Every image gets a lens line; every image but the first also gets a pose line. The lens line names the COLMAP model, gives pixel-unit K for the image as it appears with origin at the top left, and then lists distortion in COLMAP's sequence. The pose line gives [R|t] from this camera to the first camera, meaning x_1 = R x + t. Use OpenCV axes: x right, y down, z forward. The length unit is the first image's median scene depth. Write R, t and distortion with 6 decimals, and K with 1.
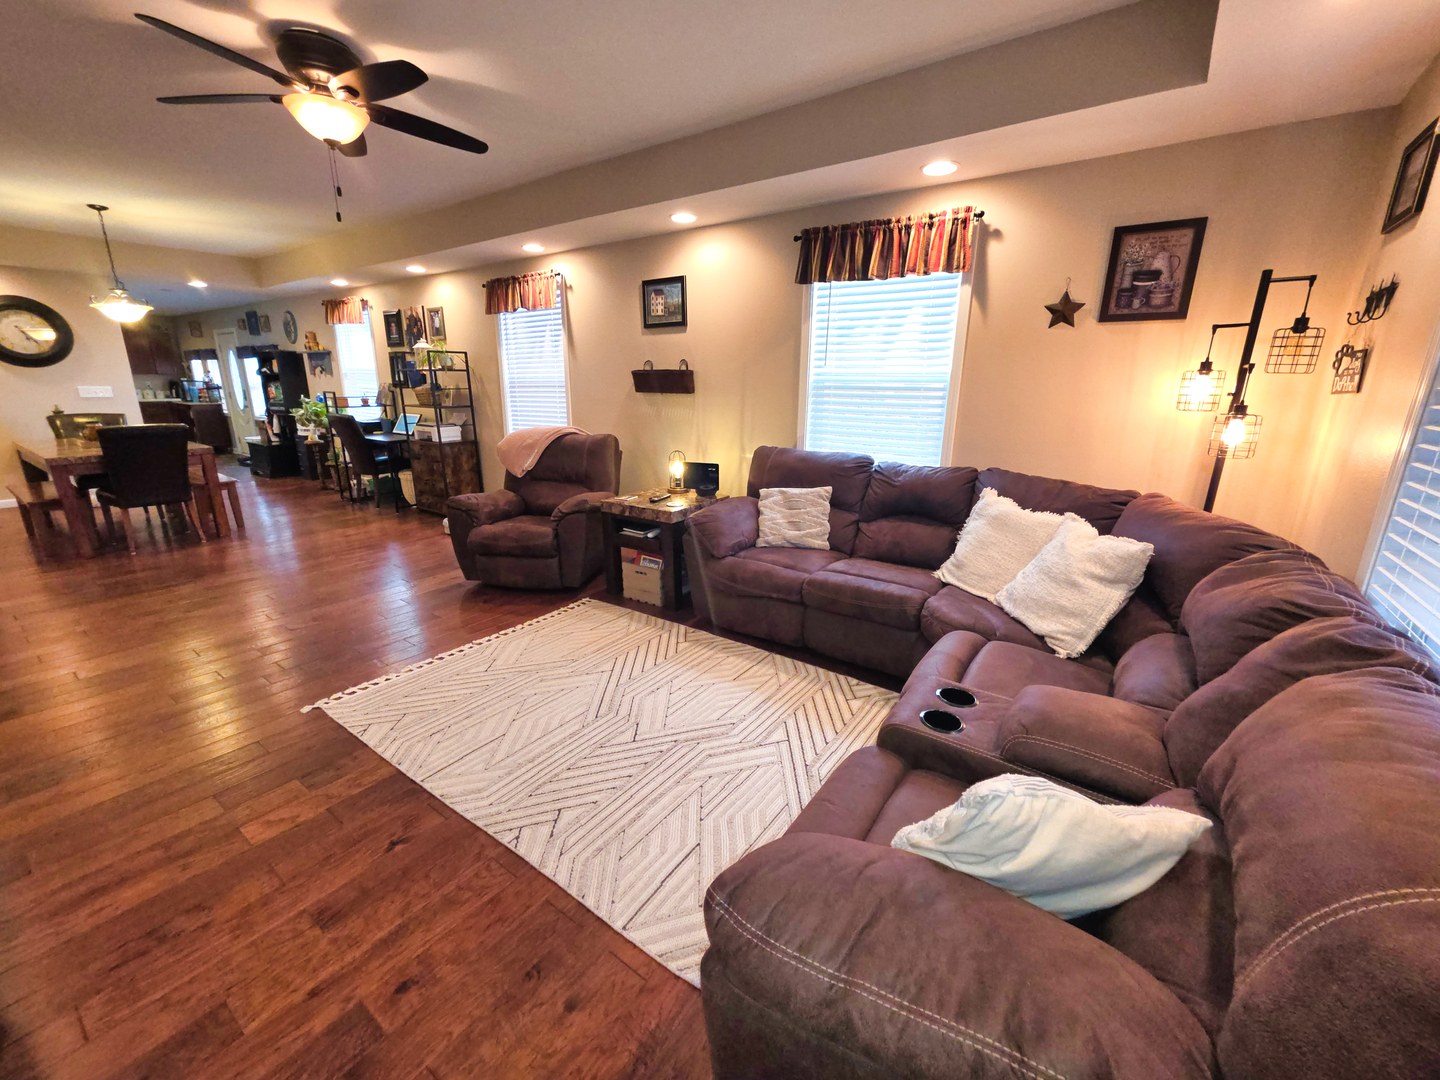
lens RADIAL K [[578.8, 0, 733.5], [0, 578.8, 538.6], [0, 0, 1]] dist [0.001427, -0.000007]
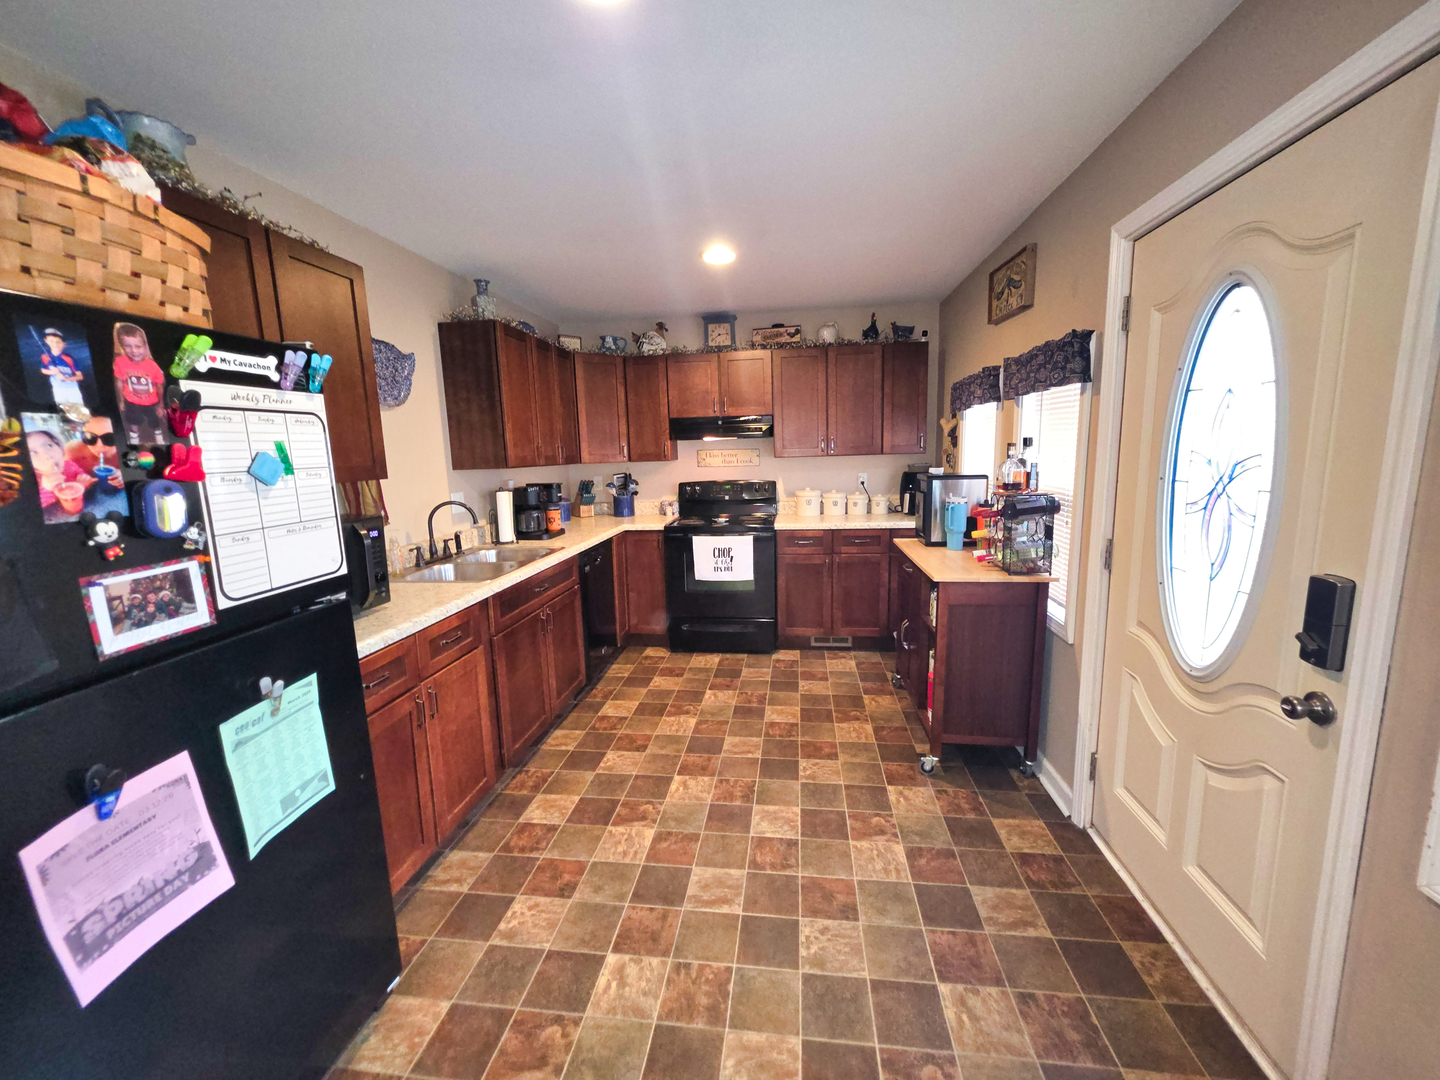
lens RADIAL K [[578.8, 0, 732.7], [0, 578.8, 531.3], [0, 0, 1]] dist [0.001427, -0.000007]
pose [[0.482324, 0.094525, -0.870878, -1.592455], [-0.199297, 0.979931, -0.004016, -0.480088], [0.853021, 0.175500, 0.491483, 1.664010]]
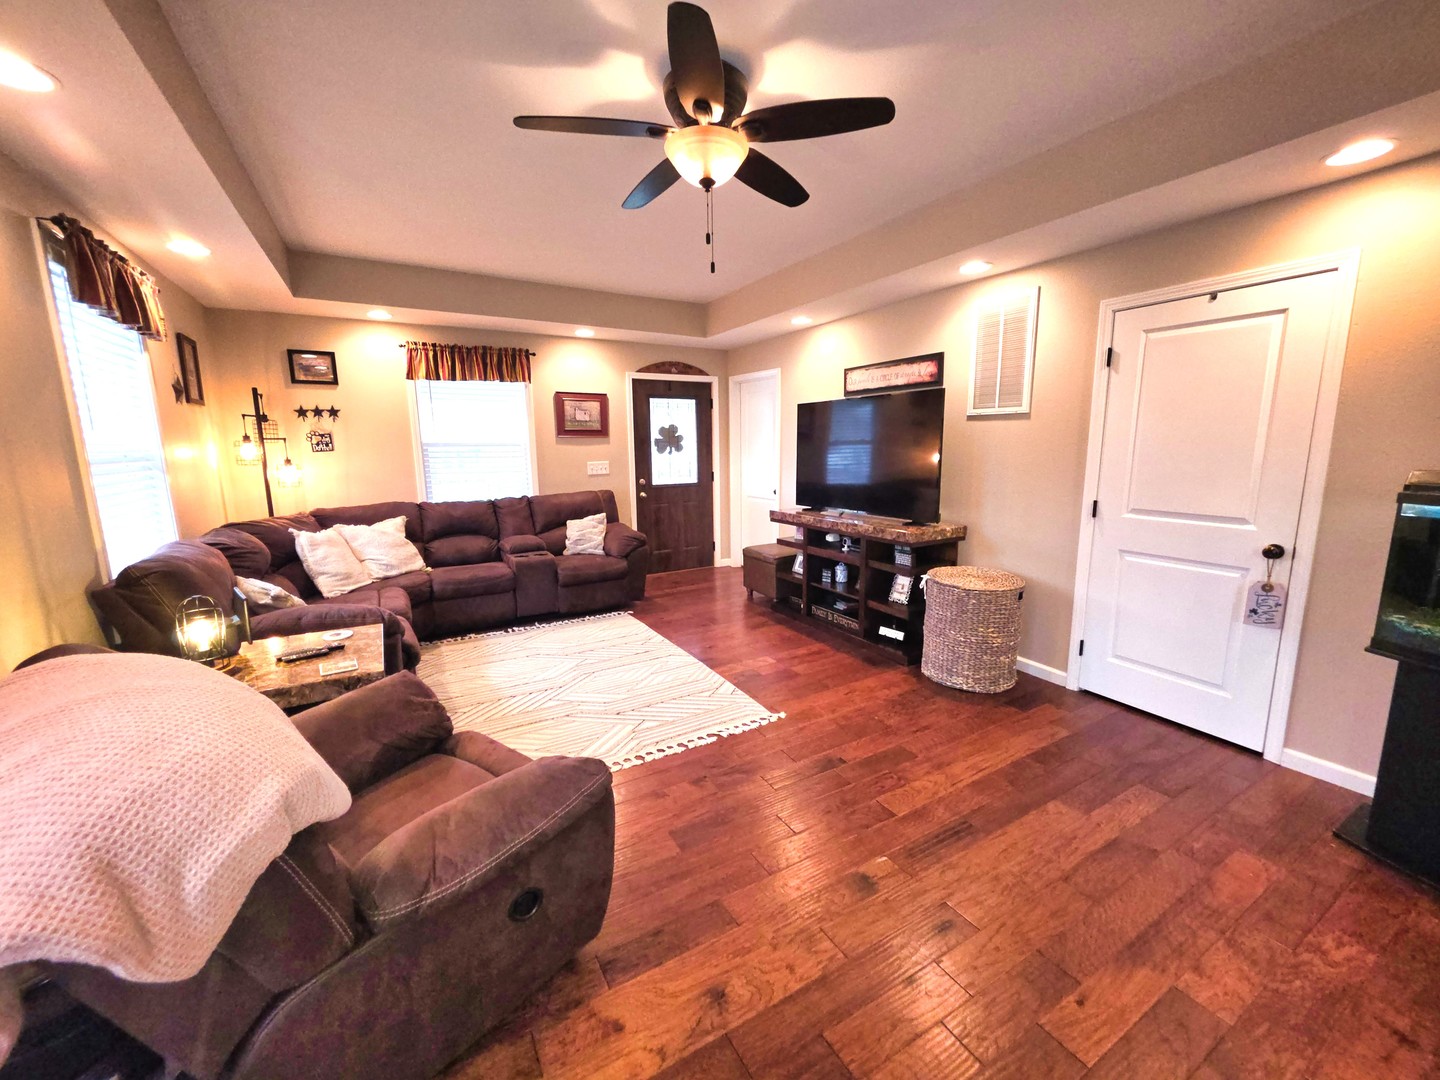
lens RADIAL K [[578.8, 0, 735.0], [0, 578.8, 535.7], [0, 0, 1]] dist [0.001427, -0.000007]
pose [[-0.912553, -0.070547, 0.402828, -0.577375], [0.102863, 0.913747, 0.393047, -0.281230], [-0.395811, 0.400113, -0.826586, 0.985932]]
